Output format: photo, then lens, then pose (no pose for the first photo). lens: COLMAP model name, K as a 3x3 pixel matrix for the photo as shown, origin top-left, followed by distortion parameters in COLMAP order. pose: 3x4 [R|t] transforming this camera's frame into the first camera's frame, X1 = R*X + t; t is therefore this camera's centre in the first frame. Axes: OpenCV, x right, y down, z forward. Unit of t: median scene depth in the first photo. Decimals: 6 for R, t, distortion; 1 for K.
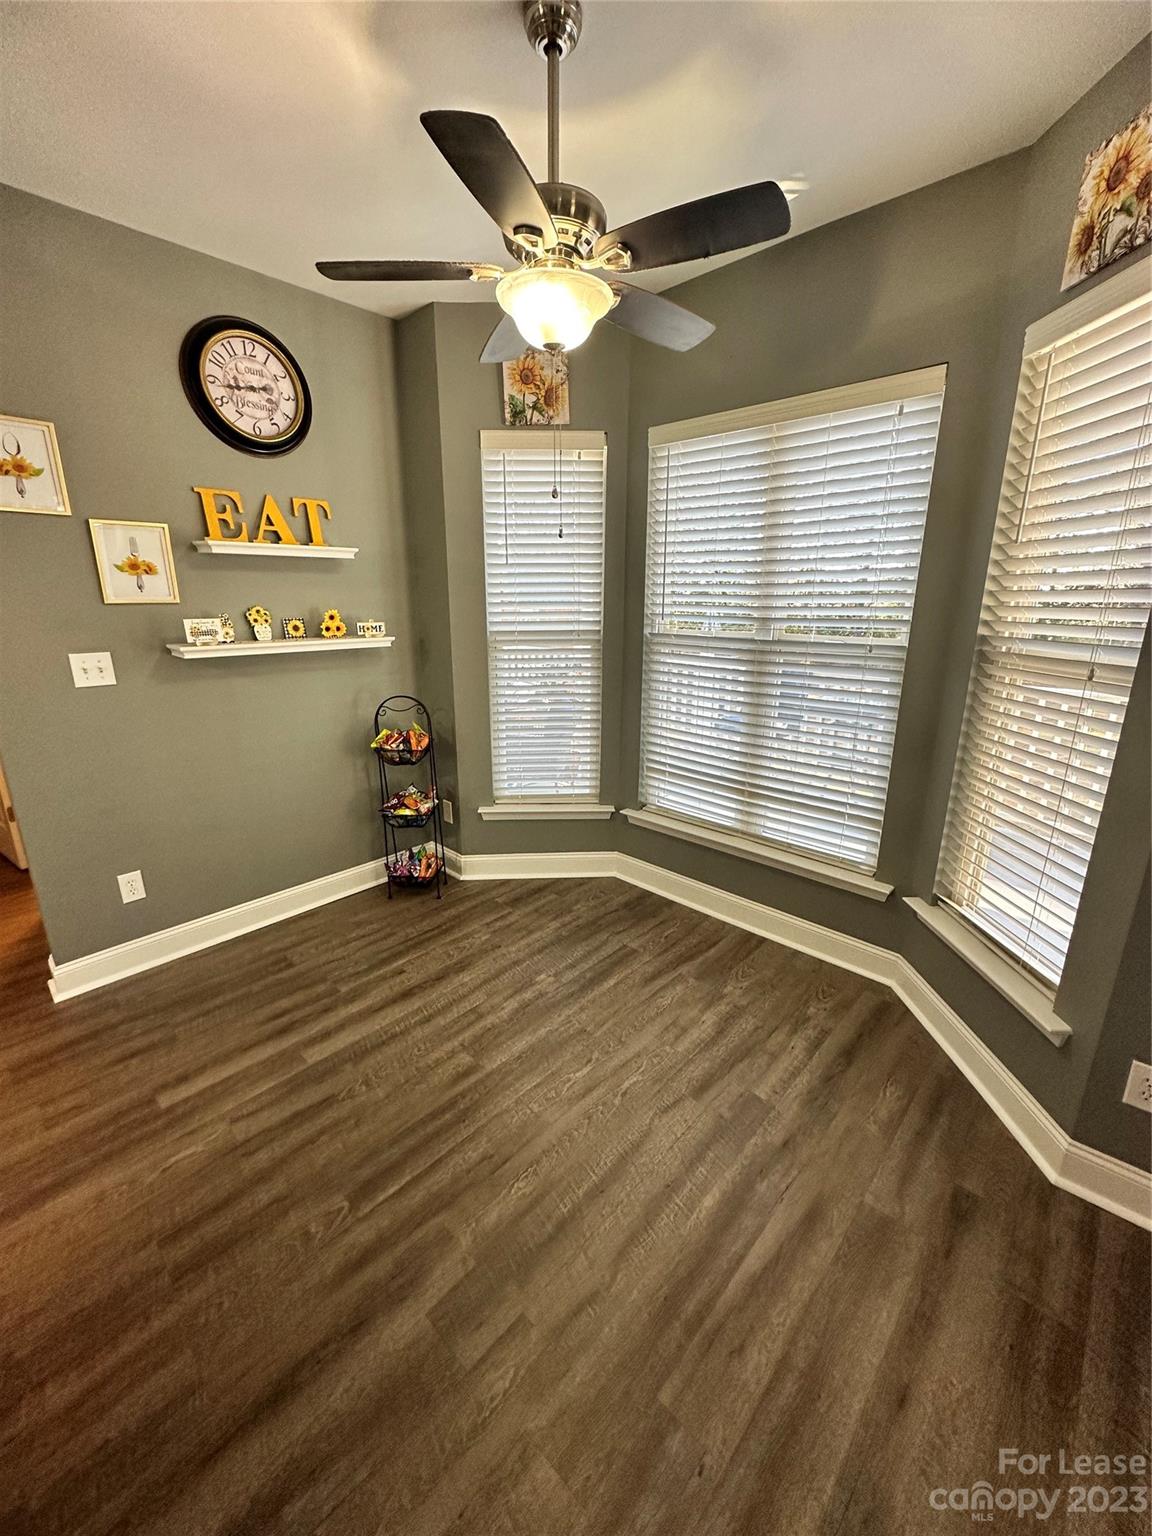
lens RADIAL K [[617.4, 0, 574.5], [0, 617.4, 768.3], [0, 0, 1]] dist [-0.000981, -0.000322]
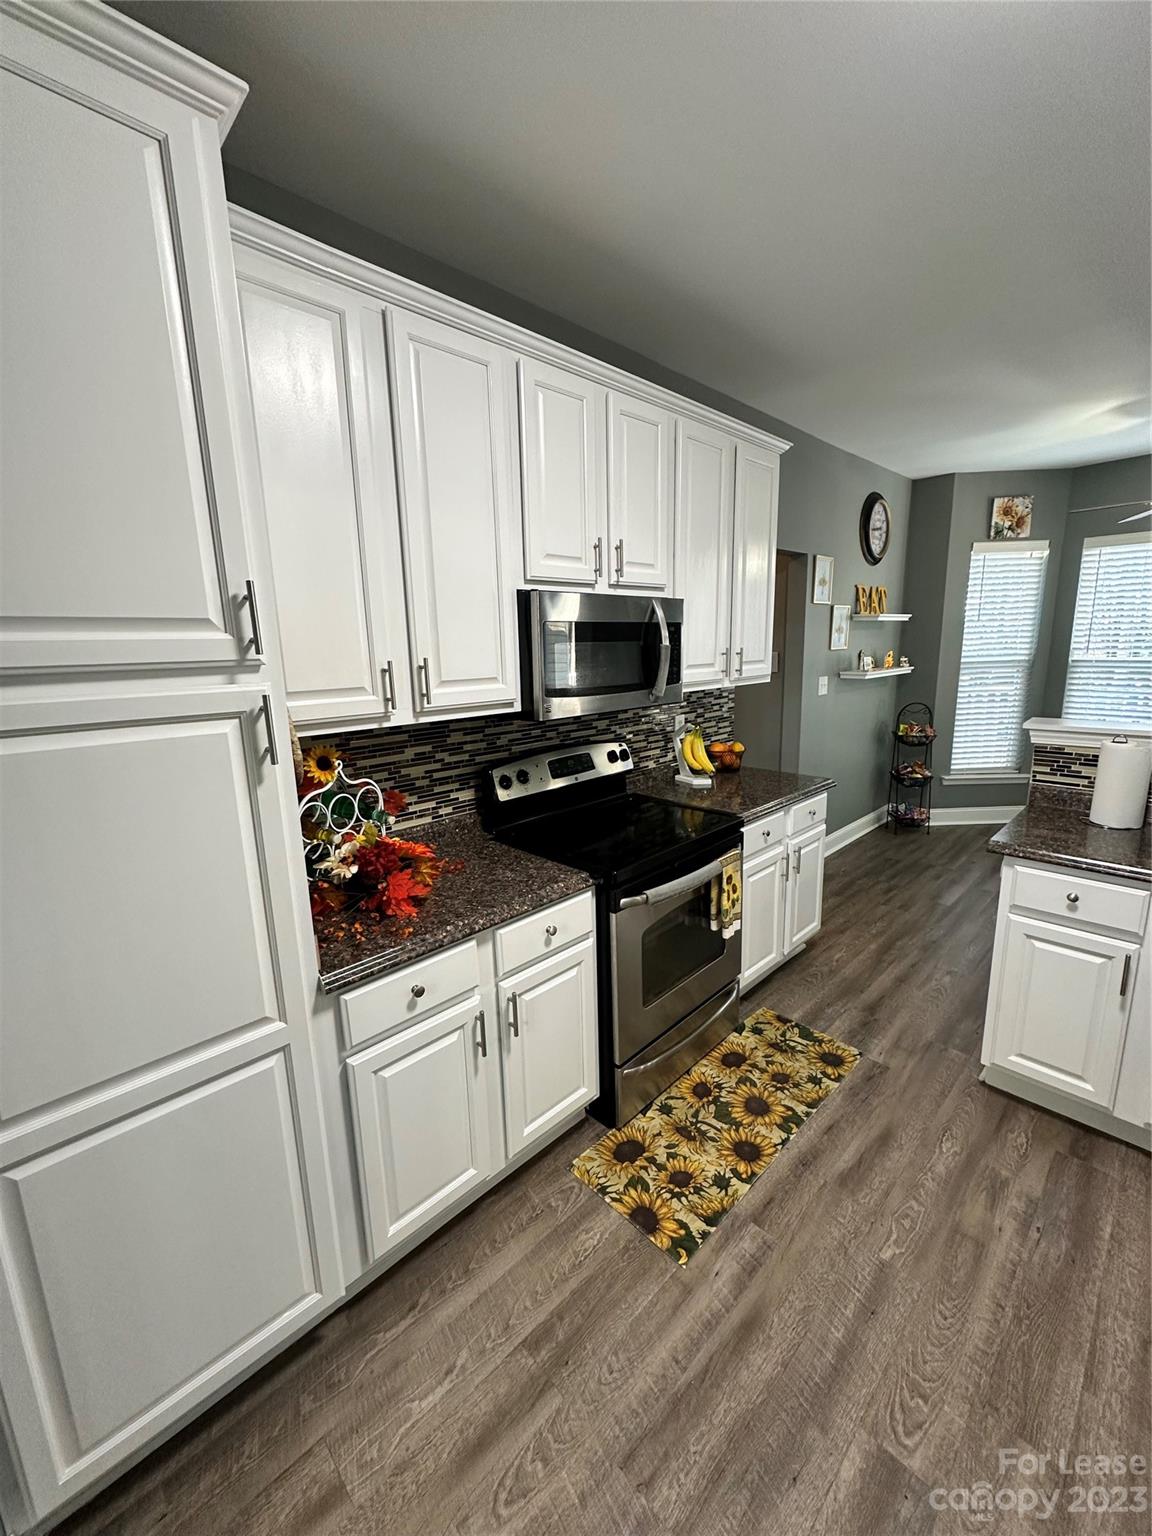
lens RADIAL K [[617.4, 0, 584.0], [0, 617.4, 766.8], [0, 0, 1]] dist [-0.000981, -0.000322]
pose [[0.998576, -0.017485, -0.050400, -1.095369], [0.013654, 0.997062, -0.075370, 0.161913], [0.051570, 0.074574, 0.995881, -0.646829]]
